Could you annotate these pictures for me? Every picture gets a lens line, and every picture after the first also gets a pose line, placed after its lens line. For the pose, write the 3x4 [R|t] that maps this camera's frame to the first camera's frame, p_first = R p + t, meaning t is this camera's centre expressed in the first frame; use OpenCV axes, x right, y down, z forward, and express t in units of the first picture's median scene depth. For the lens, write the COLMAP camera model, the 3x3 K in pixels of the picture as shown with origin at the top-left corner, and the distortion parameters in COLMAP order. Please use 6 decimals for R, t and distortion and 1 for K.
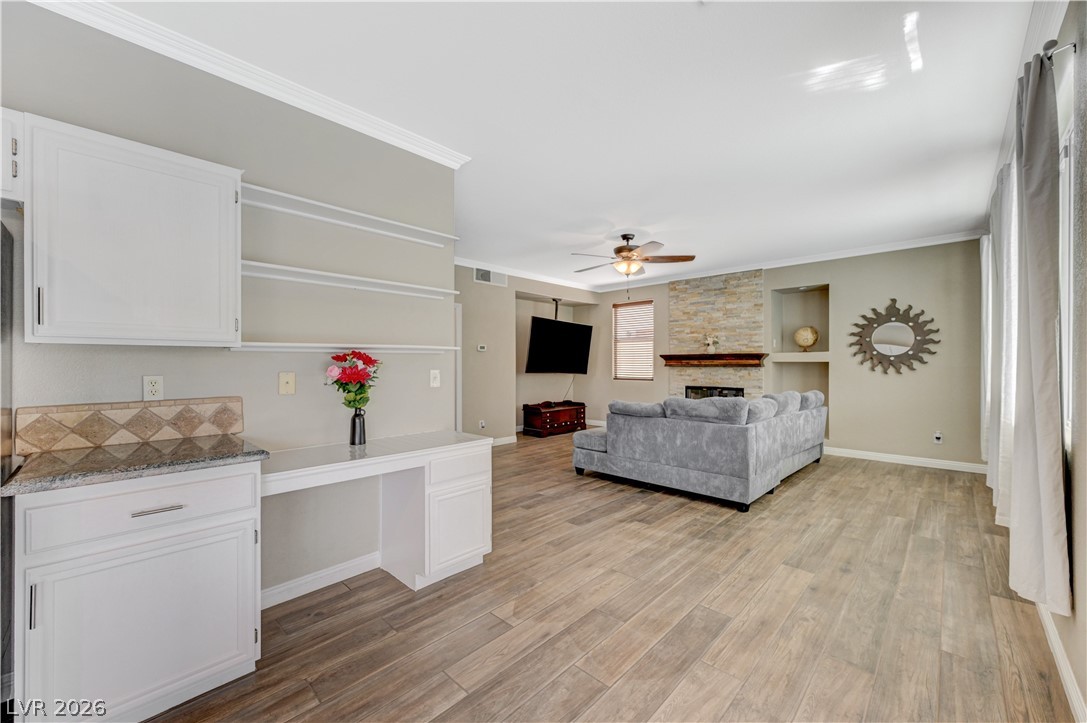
lens RADIAL K [[426.6, 0, 551.5], [0, 426.6, 364.3], [0, 0, 1]] dist [0.003825, 0.000293]
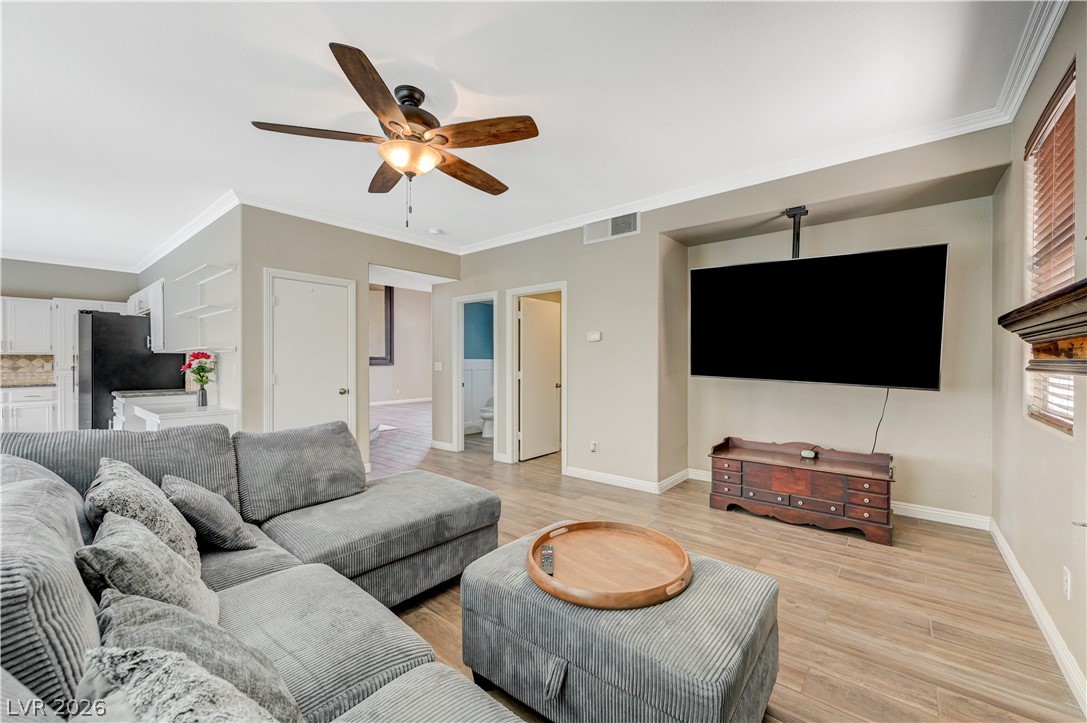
lens RADIAL K [[438.0, 0, 543.5], [0, 438.0, 361.5], [0, 0, 1]] dist [0.002494, 0.000156]
pose [[0.059637, 0.002235, -0.998218, 0.670458], [-0.001572, 0.999996, 0.002145, 0.001012], [0.998219, 0.001441, 0.059640, 1.091055]]
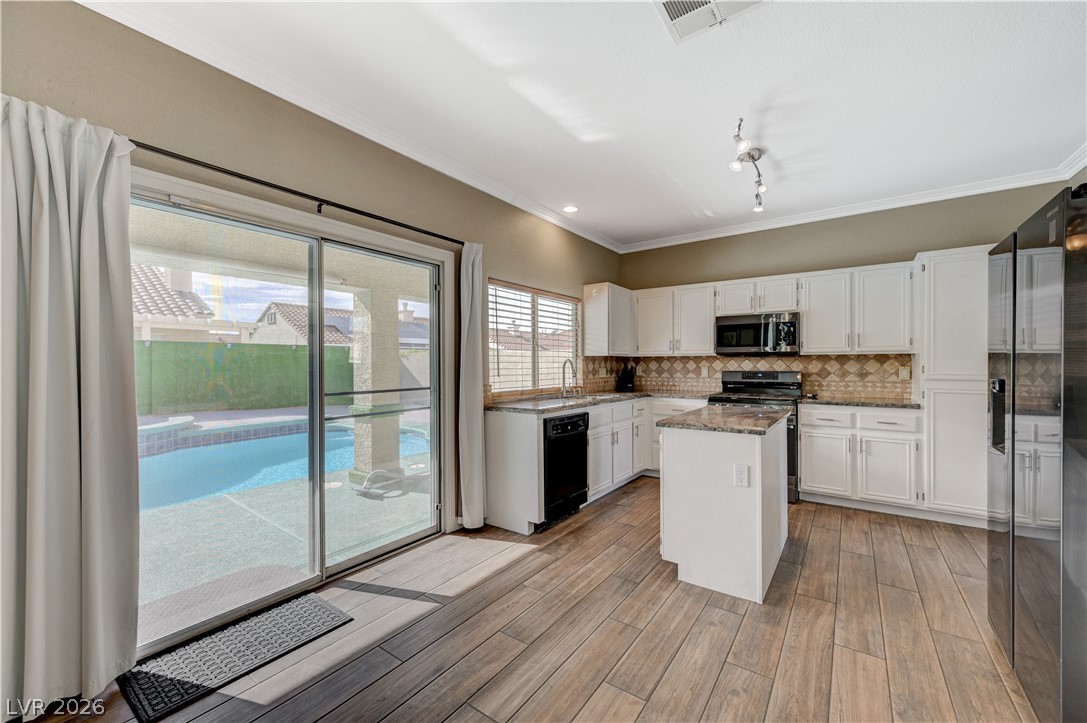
lens RADIAL K [[429.0, 0, 551.8], [0, 429.0, 364.0], [0, 0, 1]] dist [-0.001165, 0.000207]
pose [[-0.989494, 0.003220, -0.144539, 0.050288], [0.002391, 0.999980, 0.005902, -0.001367], [0.144555, 0.005495, -0.989482, 0.403103]]
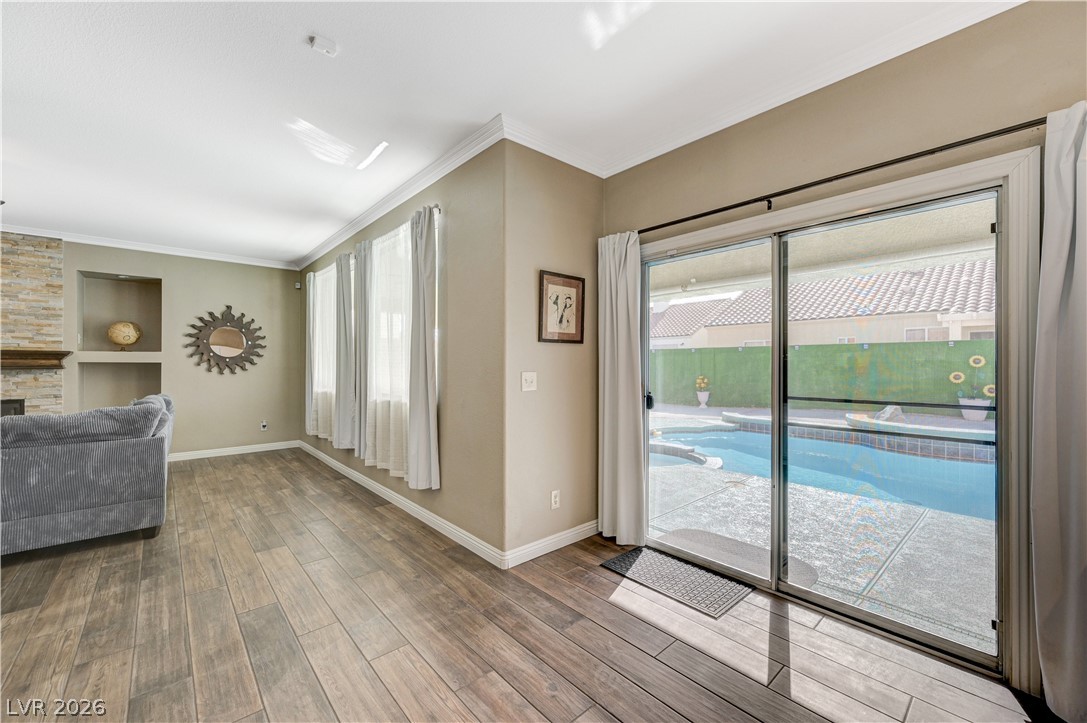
lens RADIAL K [[432.6, 0, 546.0], [0, 432.6, 362.2], [0, 0, 1]] dist [0.004402, 0.000059]
pose [[0.087898, 0.005700, 0.996113, -0.250157], [0.002403, 0.999980, -0.005934, 0.000501], [-0.996127, 0.002916, 0.087883, 0.096623]]
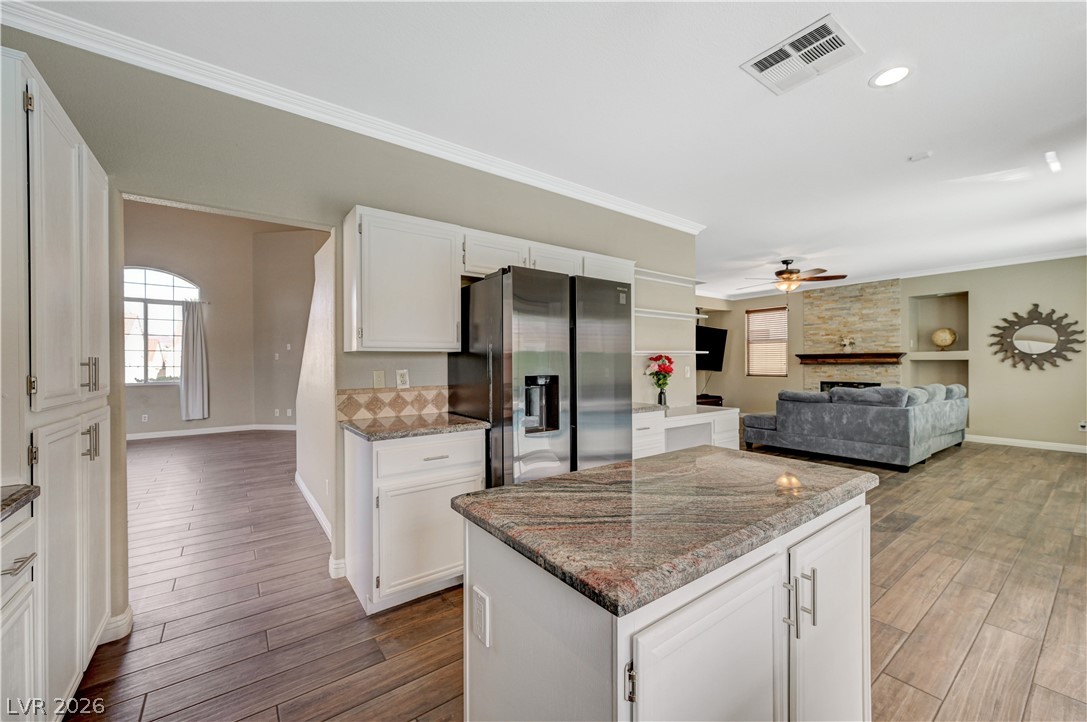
lens RADIAL K [[426.6, 0, 551.5], [0, 426.6, 363.8], [0, 0, 1]] dist [0.003825, 0.000293]
pose [[0.985675, -0.003988, -0.168607, -0.290572], [0.003912, 0.999992, -0.000781, 0.001918], [0.168608, 0.000110, 0.985683, -0.356703]]
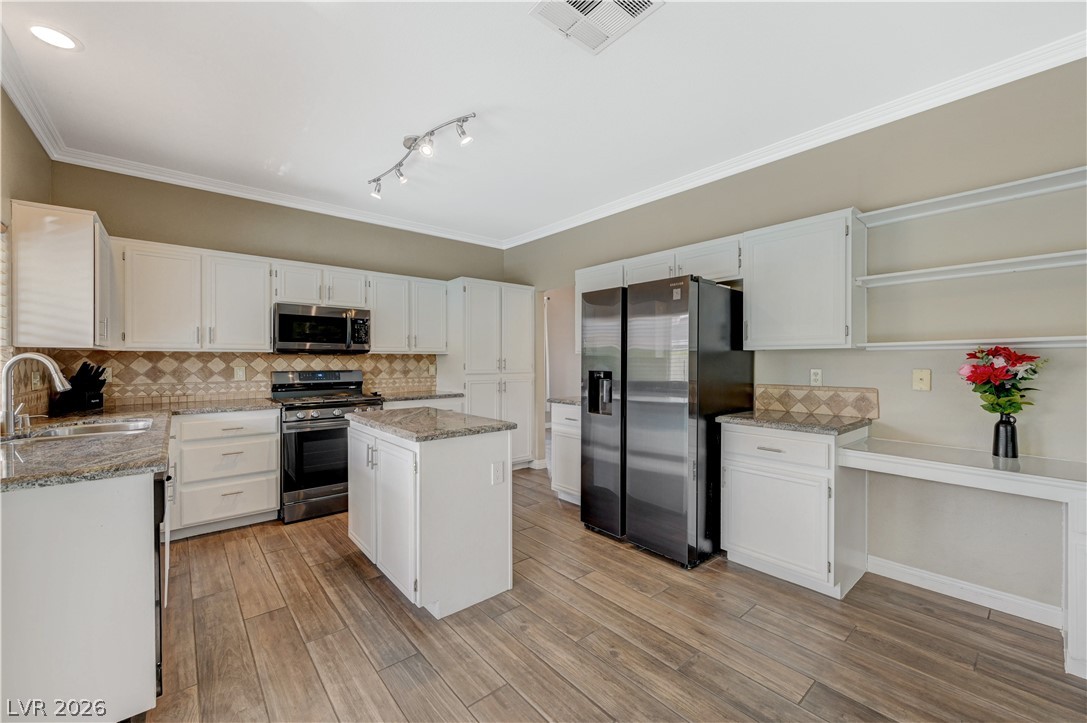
lens RADIAL K [[428.0, 0, 549.9], [0, 428.0, 362.8], [0, 0, 1]] dist [-0.000756, -0.000123]
pose [[-0.103533, 0.004913, -0.994614, 0.231697], [-0.002487, 0.999983, 0.005198, -0.000319], [0.994623, 0.003012, -0.103519, 0.090858]]
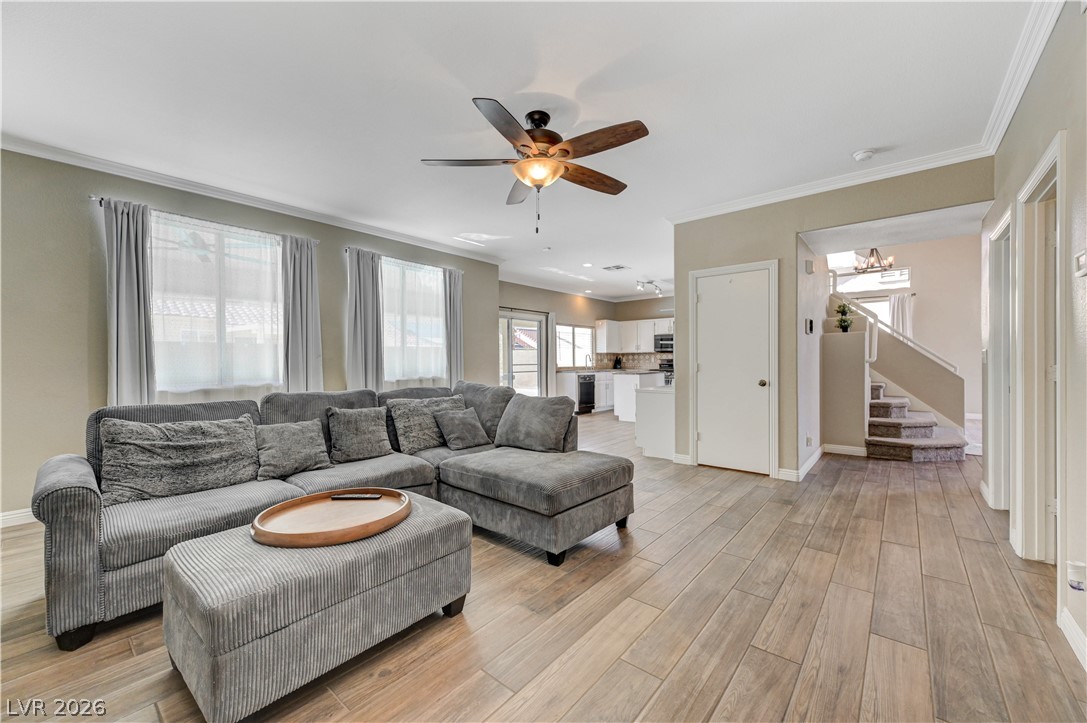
lens RADIAL K [[426.6, 0, 544.7], [0, 426.6, 366.1], [0, 0, 1]] dist [-0.001438, -0.000048]
pose [[-0.998771, 0.008451, -0.048828, 0.192436], [0.007697, 0.999848, 0.015615, 0.017081], [0.048953, 0.015220, -0.998685, 1.528725]]
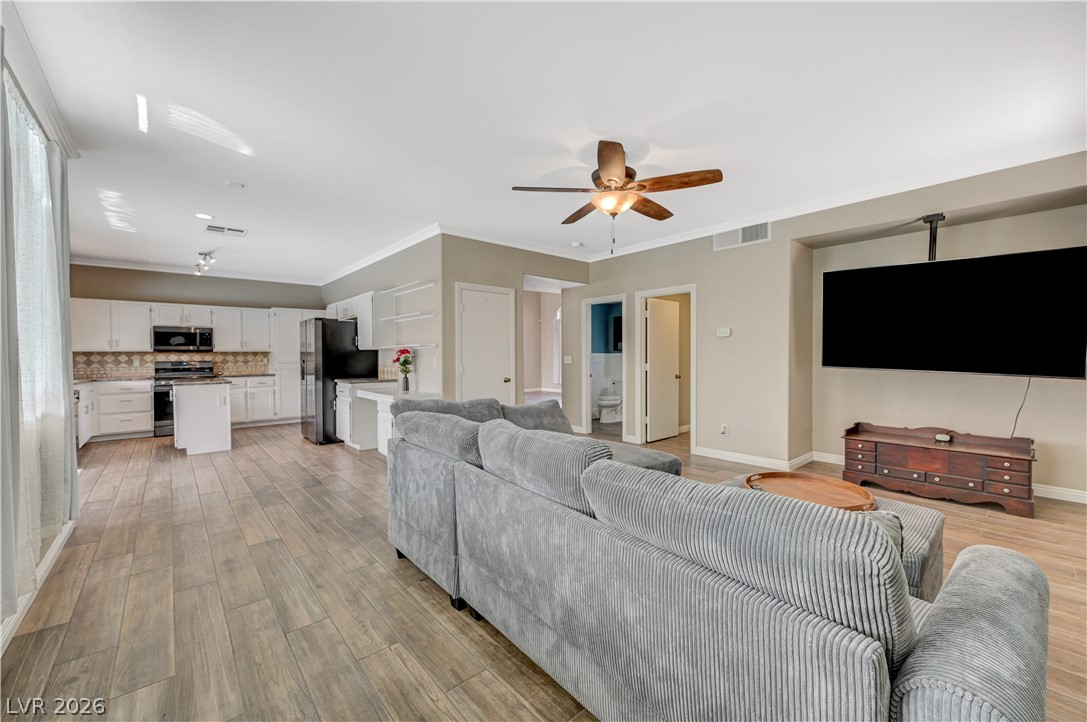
lens RADIAL K [[432.6, 0, 546.0], [0, 432.6, 361.7], [0, 0, 1]] dist [0.004402, 0.000059]
pose [[-0.099162, 0.016236, -0.994939, 0.821972], [0.003140, 0.999867, 0.016003, 0.001640], [0.995066, -0.001537, -0.099200, 0.938223]]
